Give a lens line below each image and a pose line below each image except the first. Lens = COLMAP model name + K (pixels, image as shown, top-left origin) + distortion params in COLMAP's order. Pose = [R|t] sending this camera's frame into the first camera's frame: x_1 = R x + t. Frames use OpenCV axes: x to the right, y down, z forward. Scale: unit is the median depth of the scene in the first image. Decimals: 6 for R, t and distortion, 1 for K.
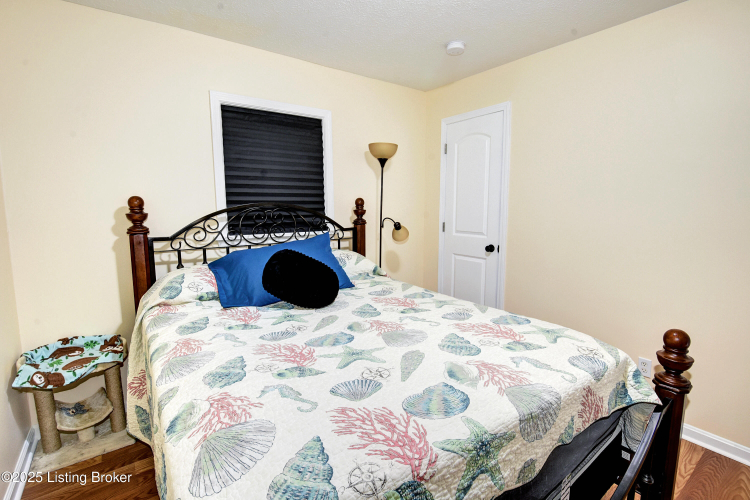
lens RADIAL K [[343.6, 0, 372.6], [0, 343.6, 249.4], [0, 0, 1]] dist [-0.000161, 0.000325]
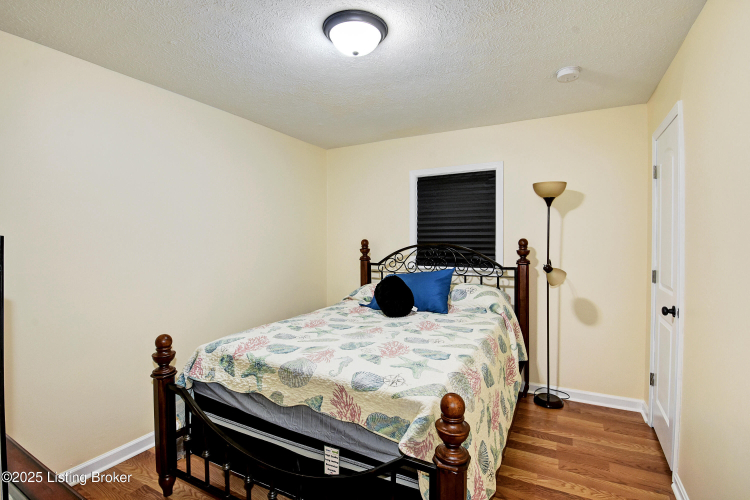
lens RADIAL K [[342.2, 0, 372.4], [0, 342.2, 247.6], [0, 0, 1]] dist [-0.005601, -0.000695]
pose [[0.451410, 0.017559, -0.892144, 0.823937], [-0.119620, 0.991973, -0.041002, -0.037042], [0.884263, 0.125228, 0.449886, 0.205438]]
